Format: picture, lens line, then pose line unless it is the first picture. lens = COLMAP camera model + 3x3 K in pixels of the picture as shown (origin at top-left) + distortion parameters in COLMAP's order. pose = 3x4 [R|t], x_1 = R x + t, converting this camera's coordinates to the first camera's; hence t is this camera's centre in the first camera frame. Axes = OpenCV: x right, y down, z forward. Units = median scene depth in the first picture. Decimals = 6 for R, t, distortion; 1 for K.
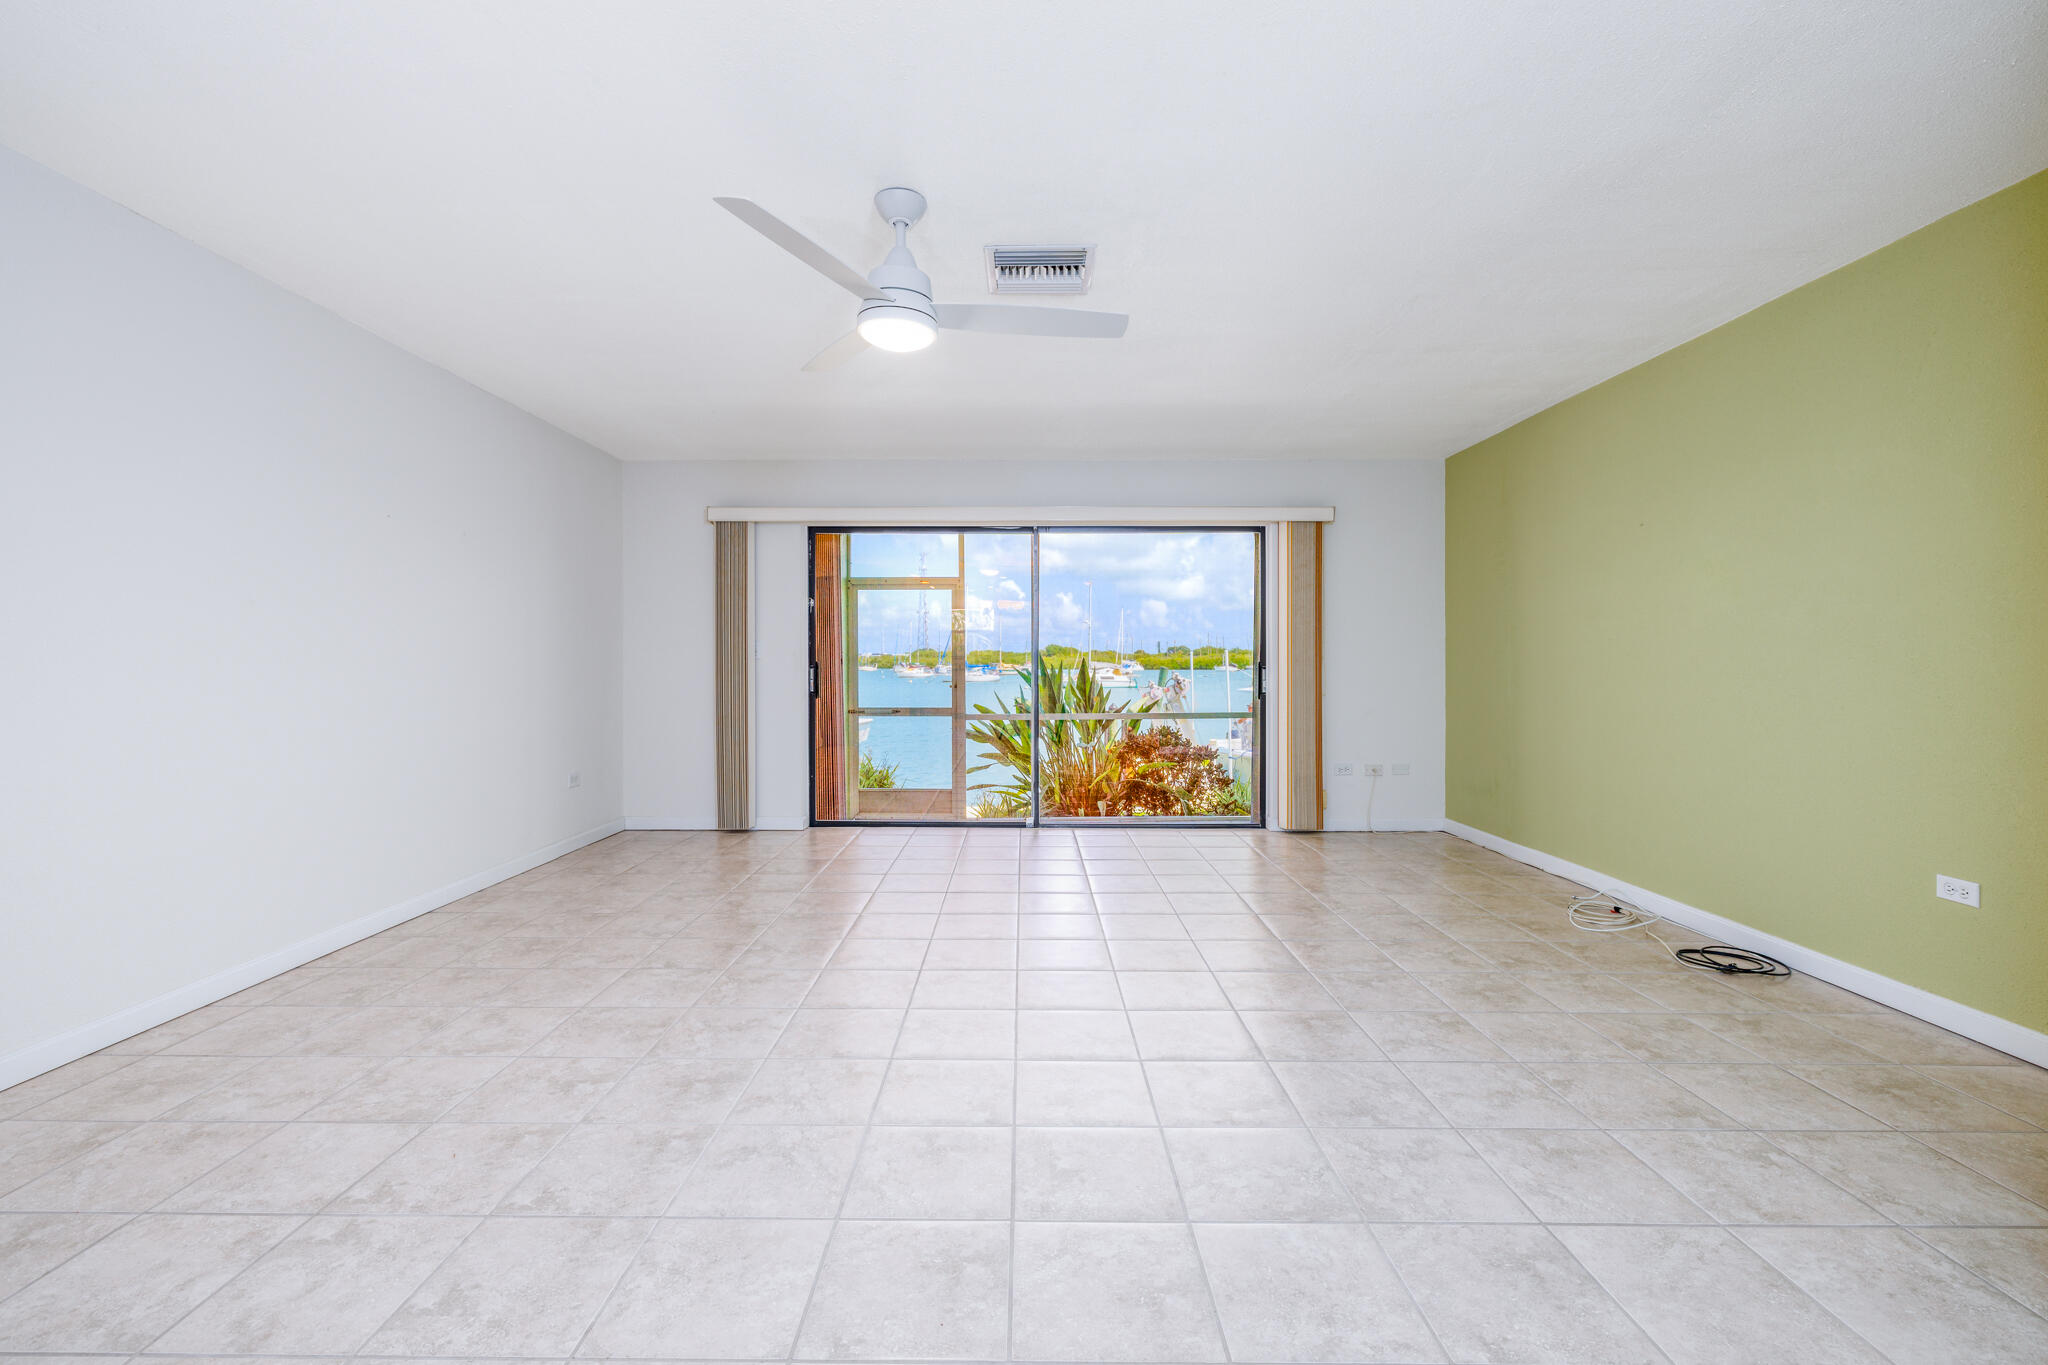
lens RADIAL K [[862.8, 0, 1014.9], [0, 862.8, 669.1], [0, 0, 1]] dist [-0.000526, 0.000052]
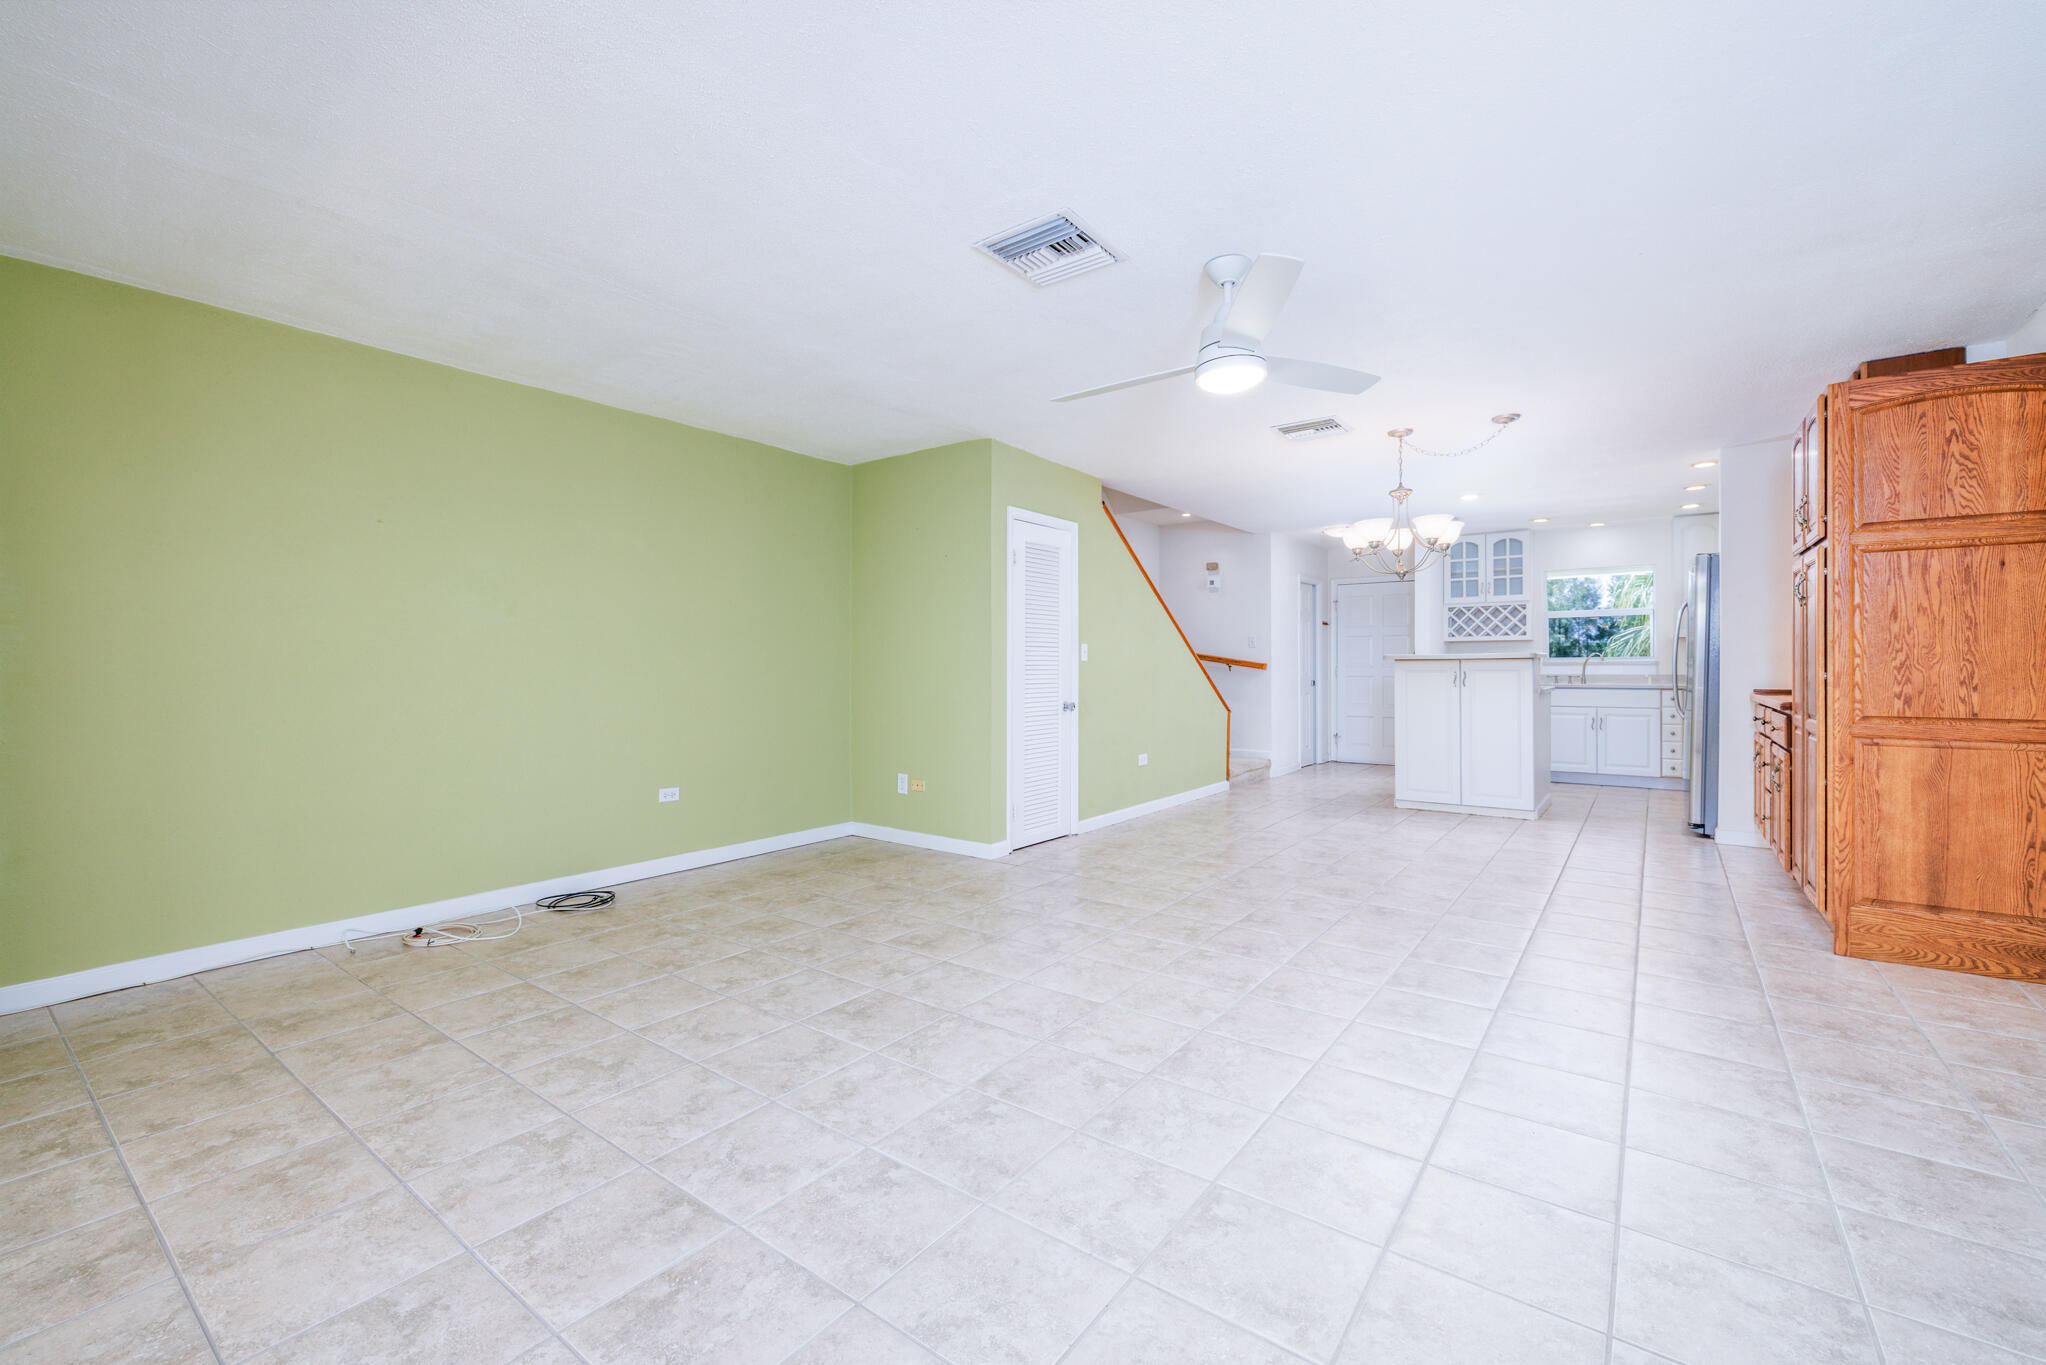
lens RADIAL K [[855.2, 0, 1021.0], [0, 855.2, 664.2], [0, 0, 1]] dist [-0.000062, -0.000027]
pose [[-0.808837, 0.004783, 0.588014, -0.351608], [0.006567, 0.999978, 0.000900, -0.008359], [-0.587997, 0.004590, -0.808850, 1.271730]]
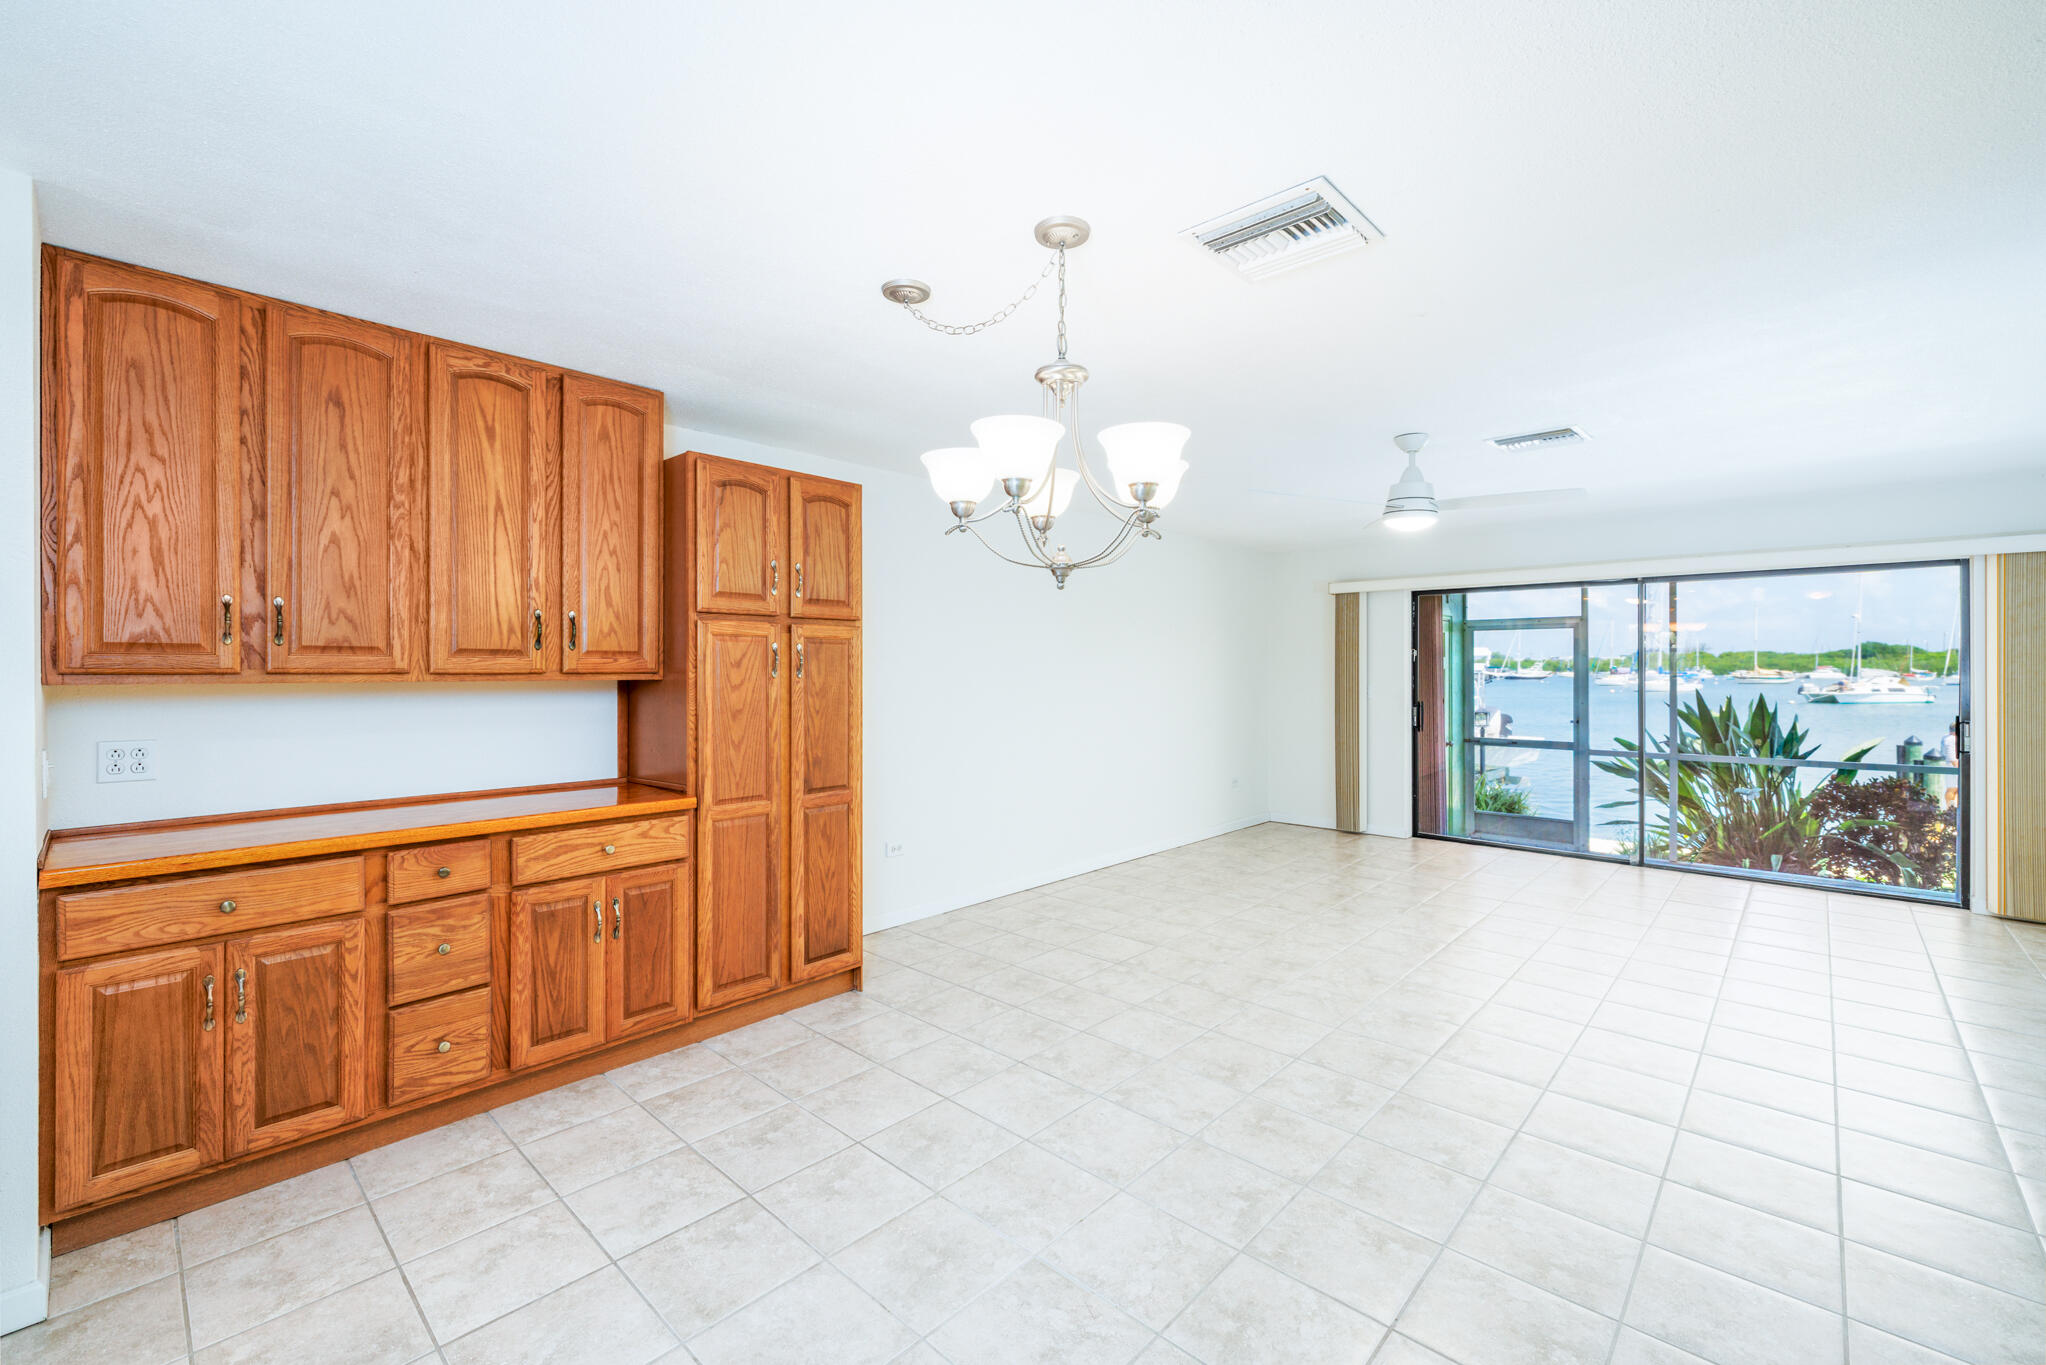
lens RADIAL K [[852.5, 0, 1008.6], [0, 852.5, 668.8], [0, 0, 1]] dist [0.000887, -0.000238]
pose [[0.730088, -0.000589, -0.683353, 0.239364], [-0.002229, 0.999992, -0.003244, -0.070200], [0.683350, 0.003892, 0.730081, -0.384899]]
